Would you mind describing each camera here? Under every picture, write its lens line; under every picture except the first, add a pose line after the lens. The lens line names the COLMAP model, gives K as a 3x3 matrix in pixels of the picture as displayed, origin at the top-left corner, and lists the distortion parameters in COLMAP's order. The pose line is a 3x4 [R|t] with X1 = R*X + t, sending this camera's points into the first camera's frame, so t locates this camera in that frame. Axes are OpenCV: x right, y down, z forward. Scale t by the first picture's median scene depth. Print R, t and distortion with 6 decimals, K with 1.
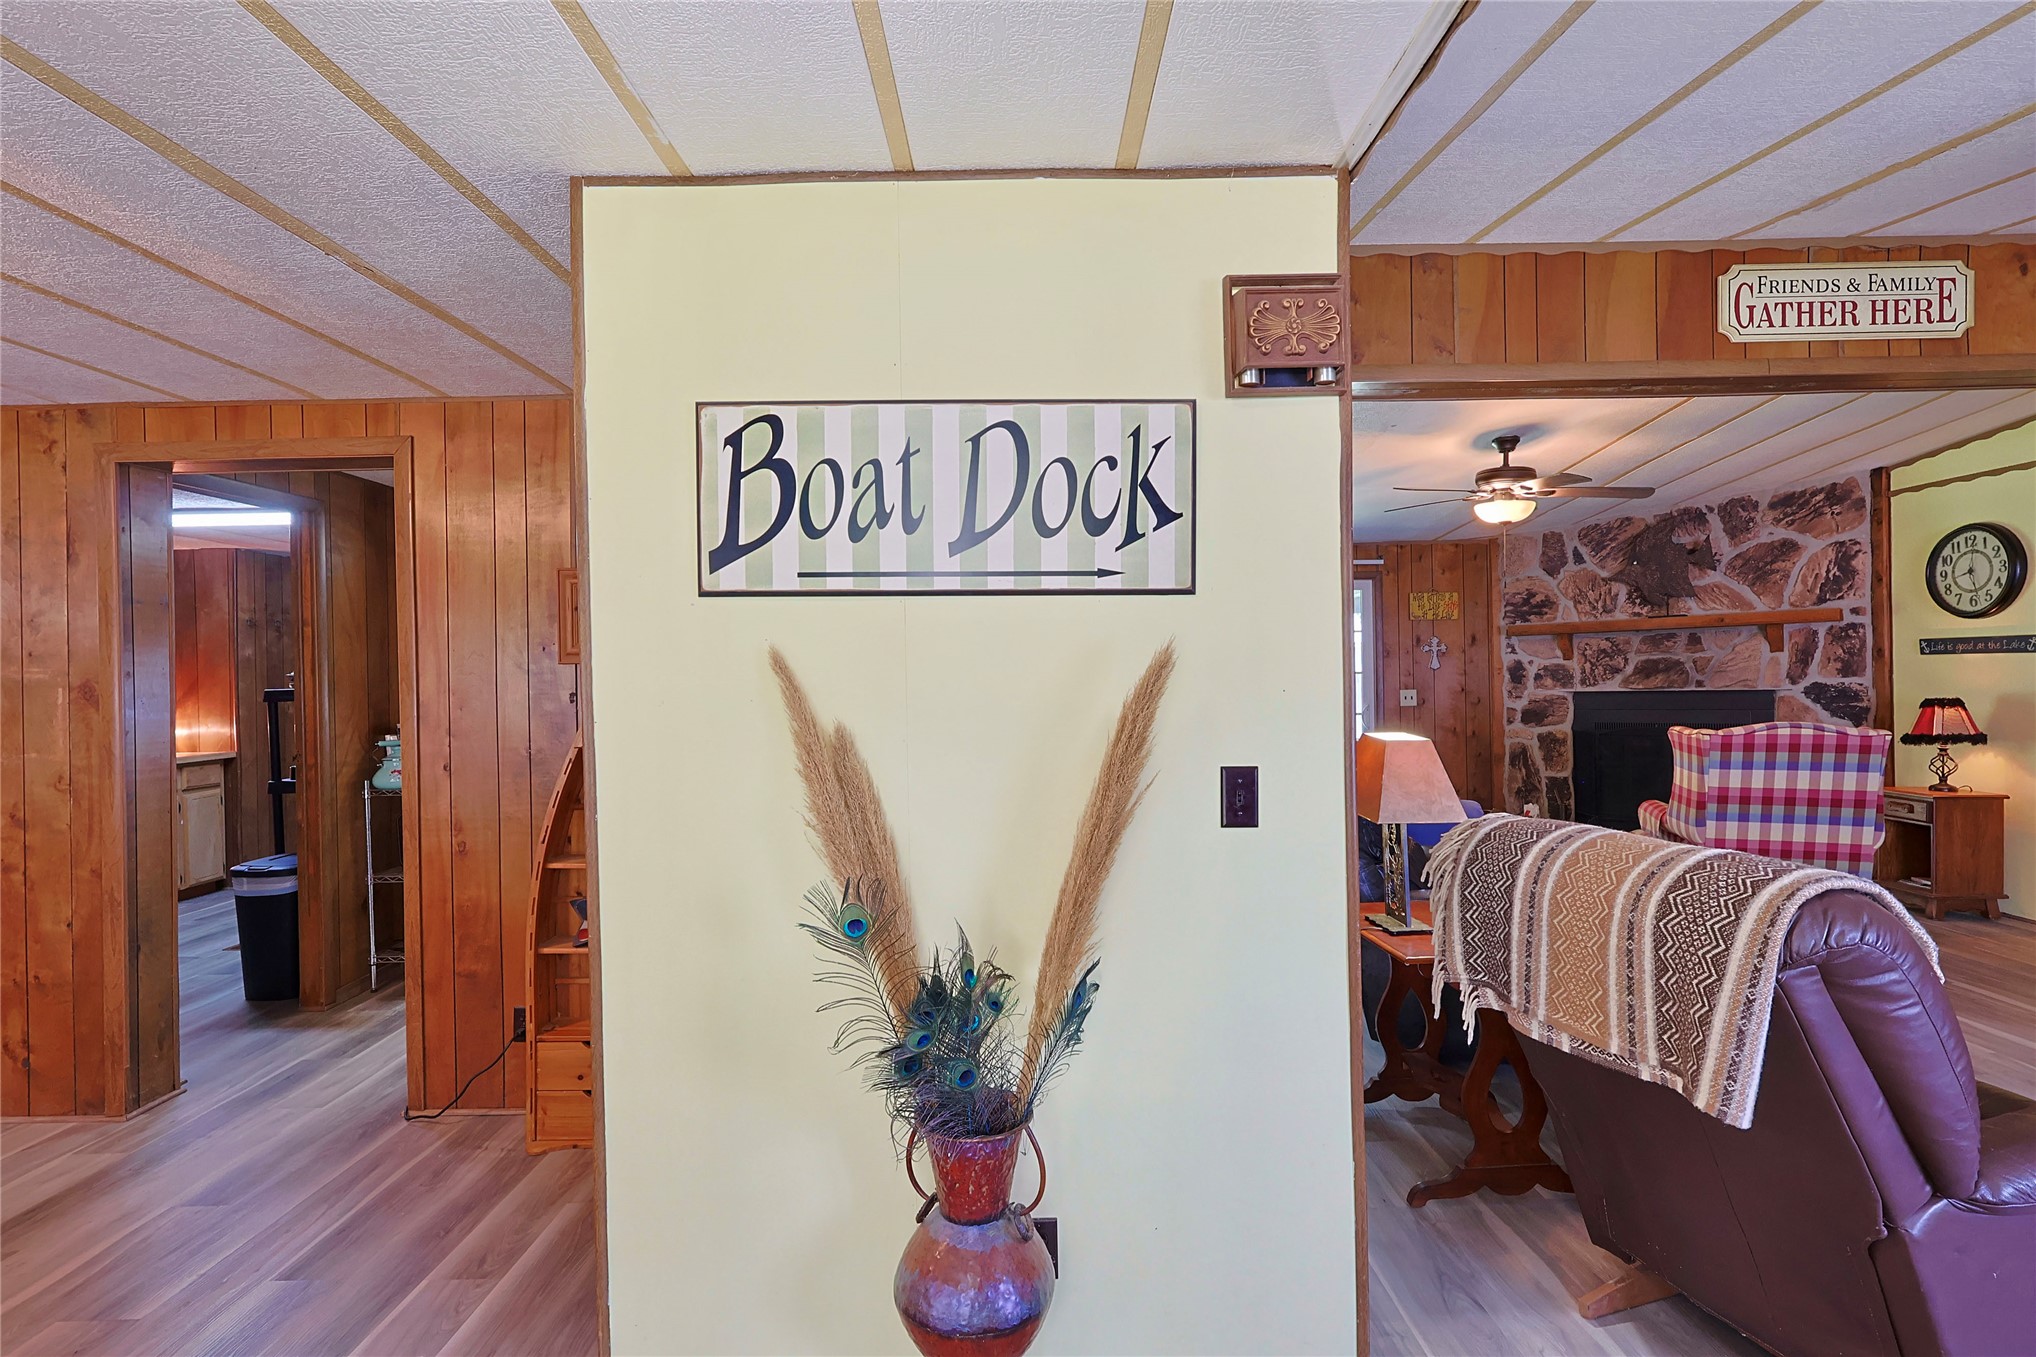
lens RADIAL K [[990.8, 0, 1020.3], [0, 990.8, 679.8], [0, 0, 1]] dist [-0.005526, 0.001861]
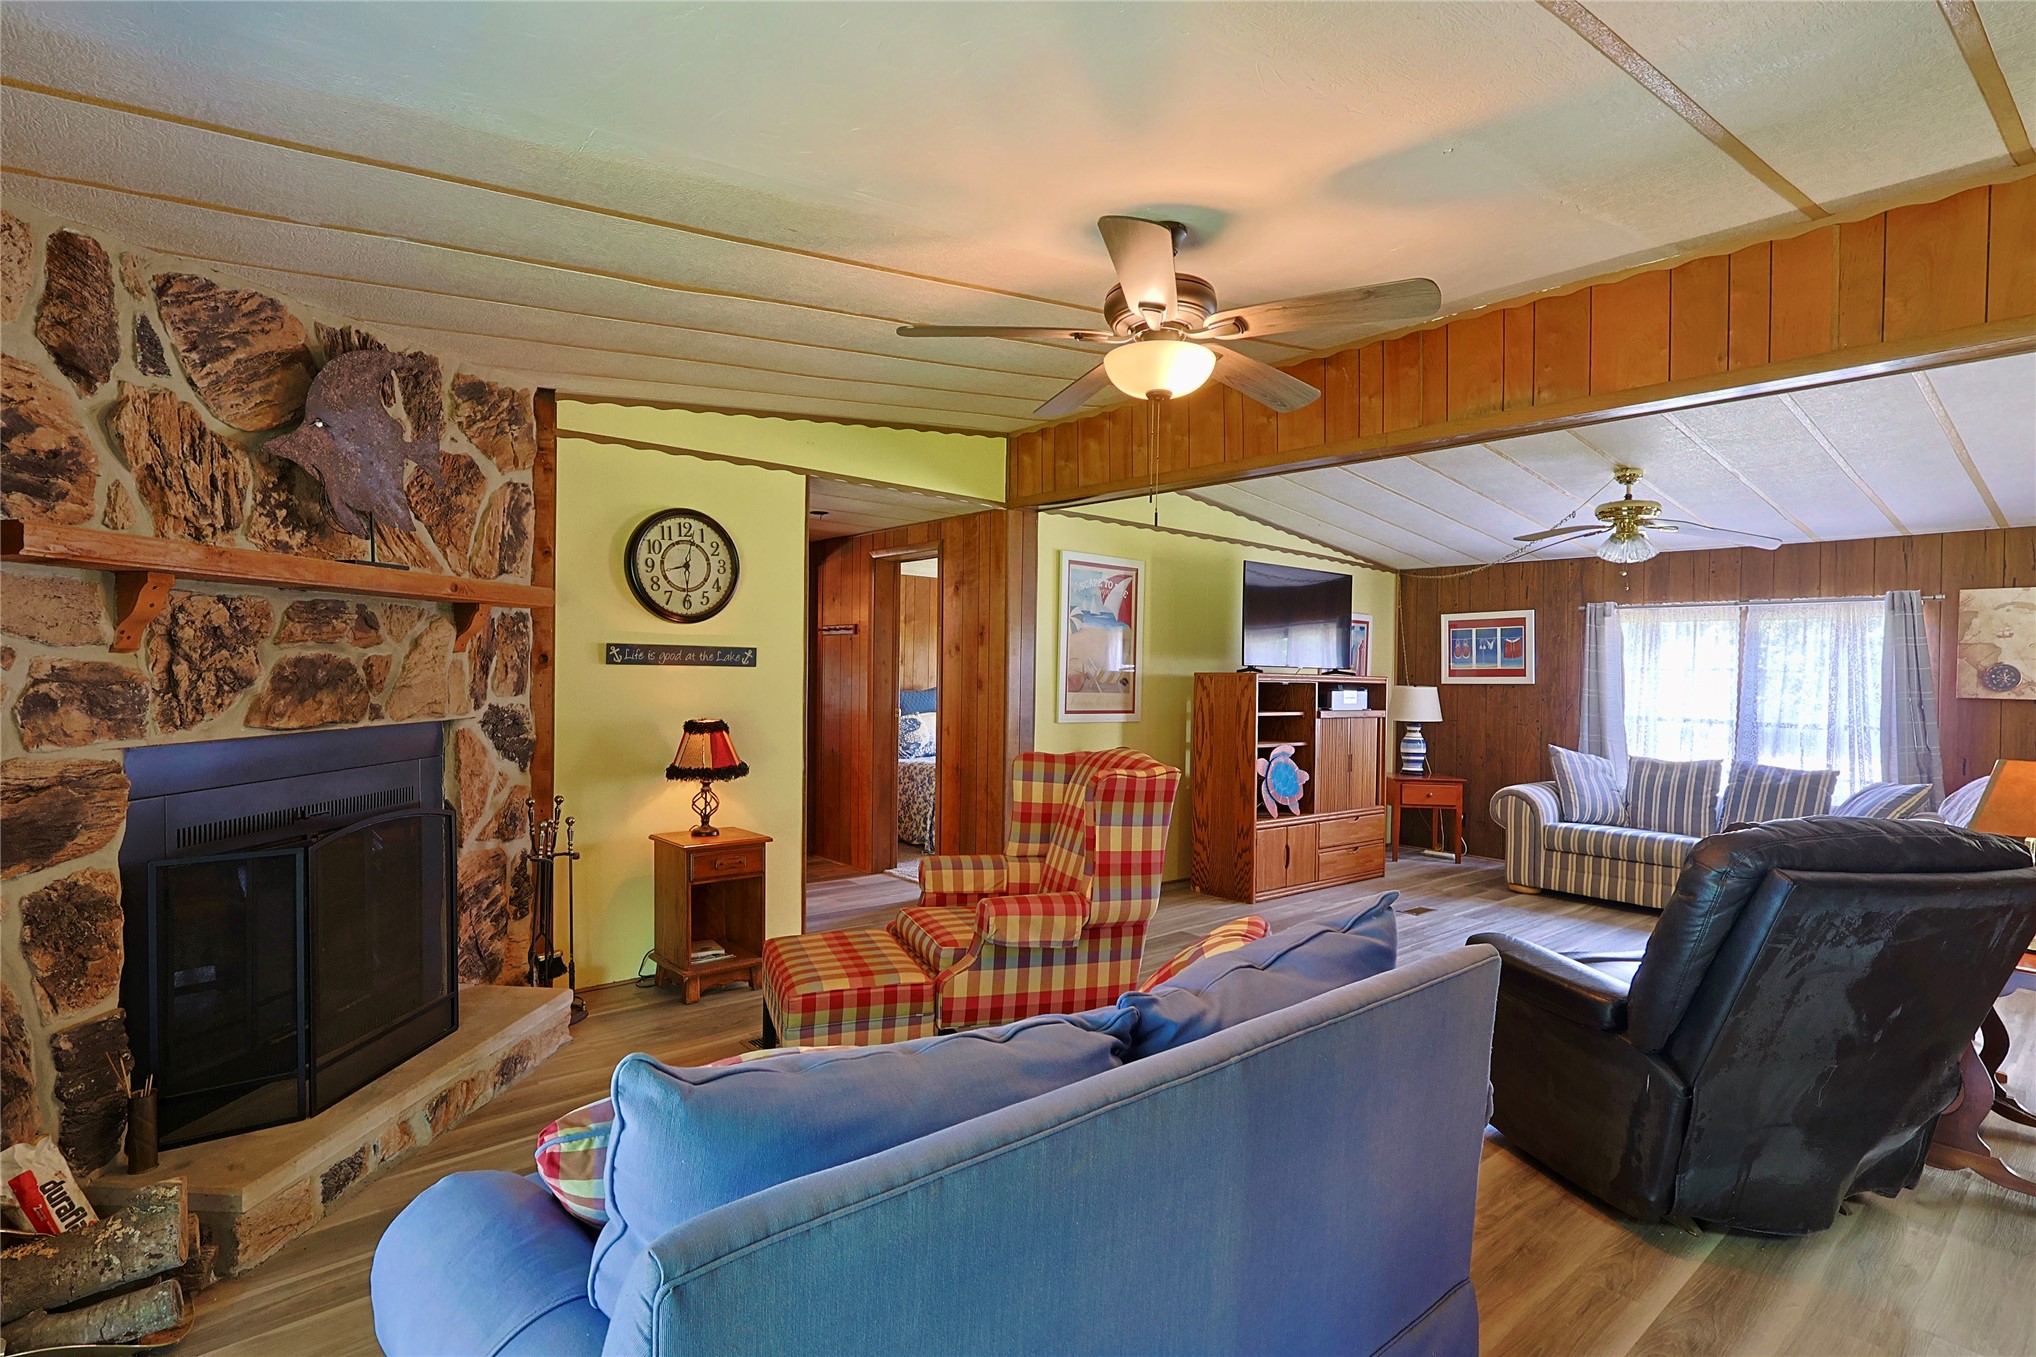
lens RADIAL K [[990.8, 0, 1027.7], [0, 990.8, 674.2], [0, 0, 1]] dist [-0.005526, 0.001861]
pose [[-0.648374, 0.004421, 0.761309, 0.149803], [-0.000096, 0.999983, -0.005889, -0.014708], [-0.761322, -0.003892, -0.648362, 1.349978]]
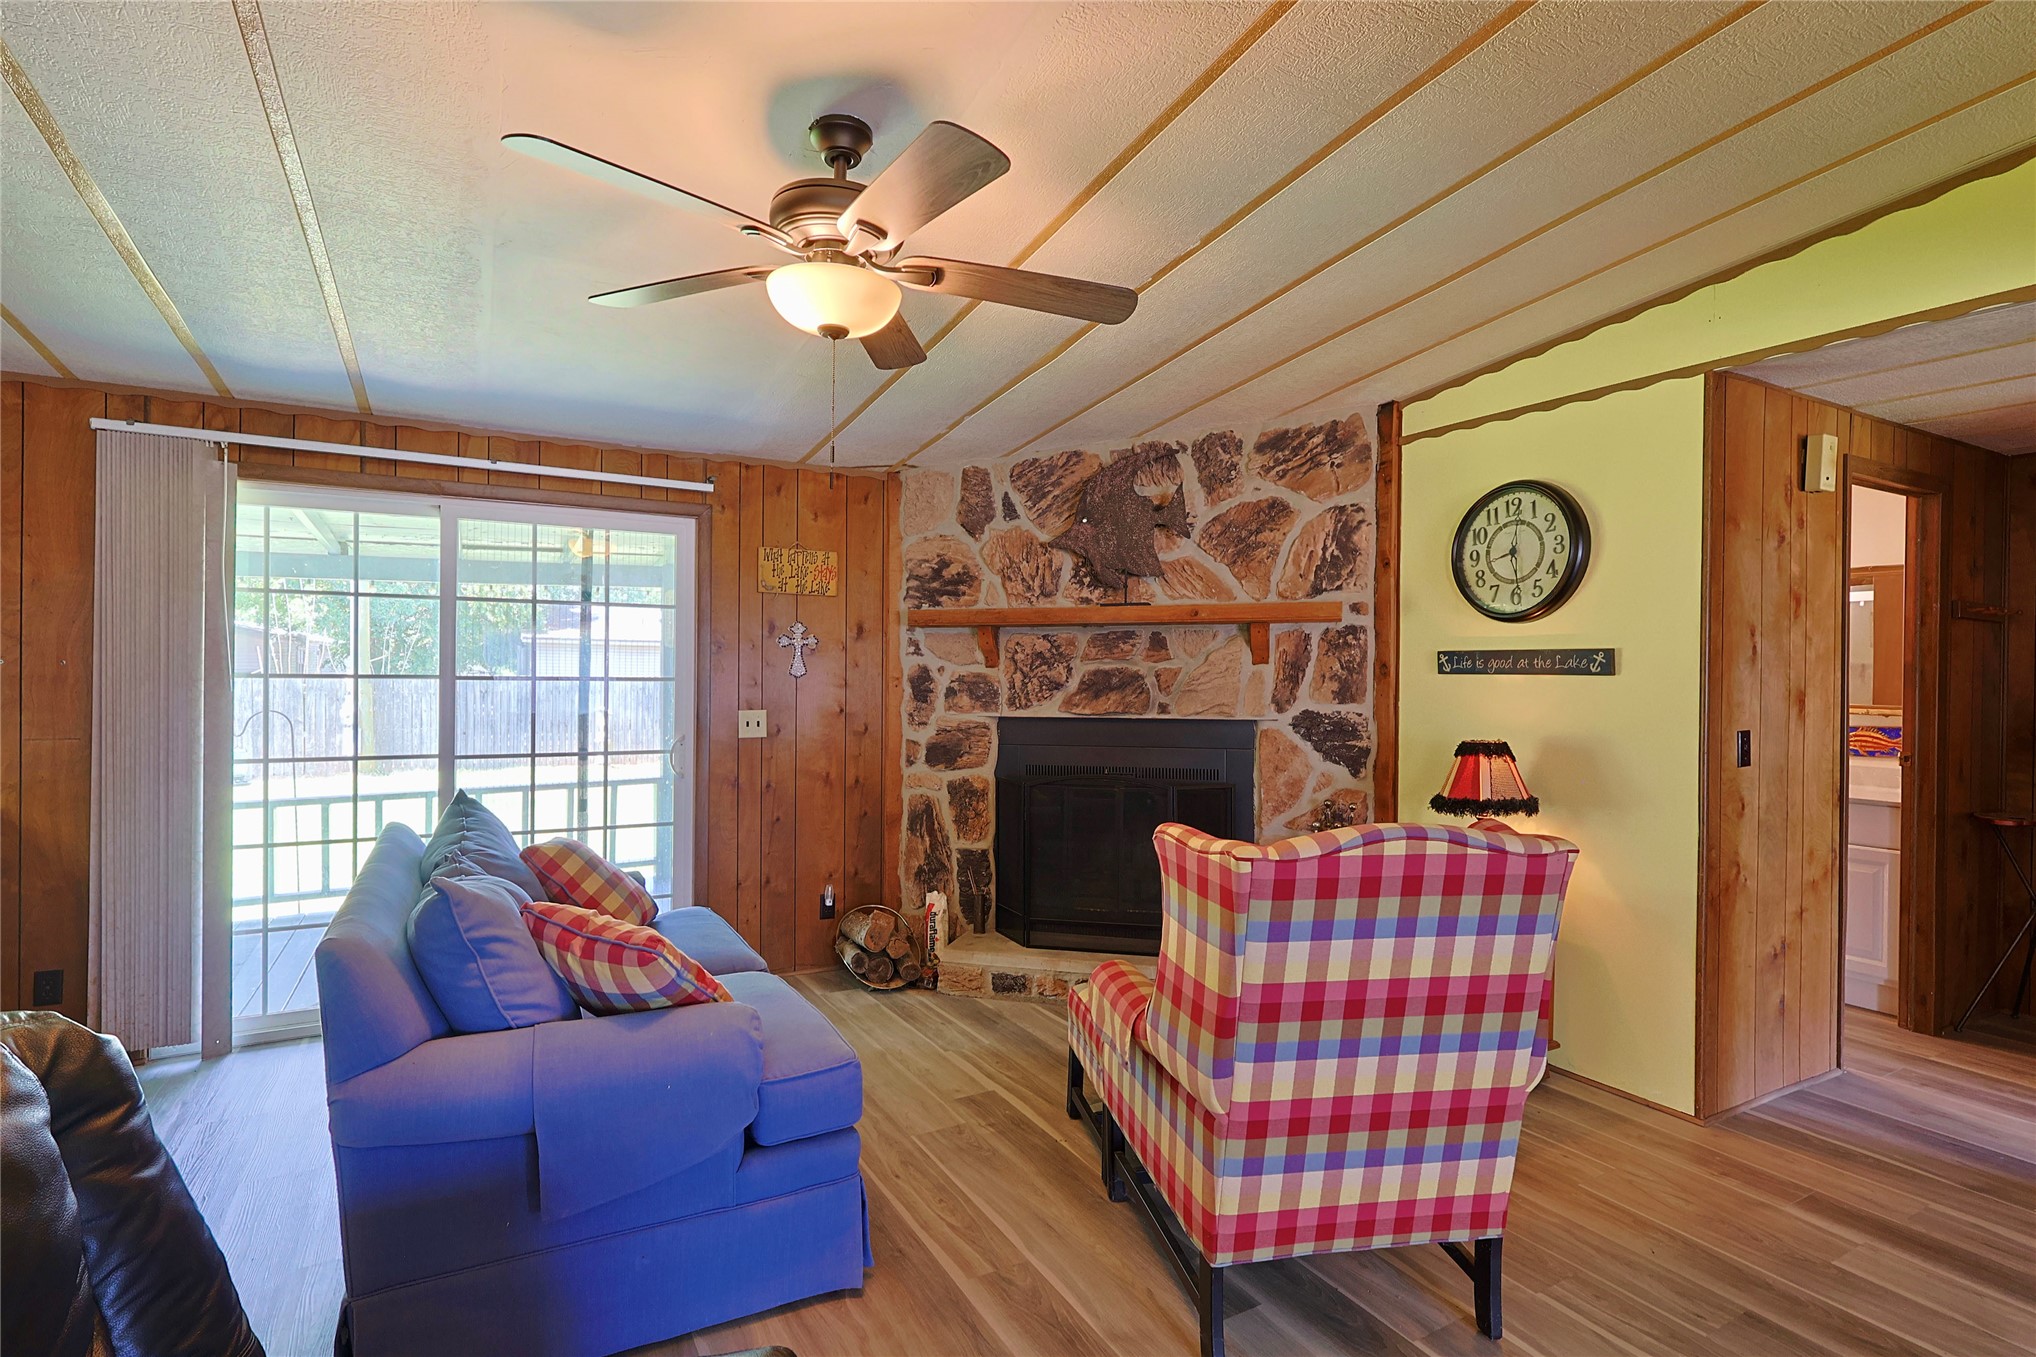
lens RADIAL K [[990.8, 0, 1018.2], [0, 990.8, 682.2], [0, 0, 1]] dist [-0.005526, 0.001861]
pose [[0.875227, 0.021971, 0.483214, 0.353226], [-0.022624, 0.999734, -0.004480, -0.010878], [-0.483183, -0.007011, 0.875491, 0.586451]]
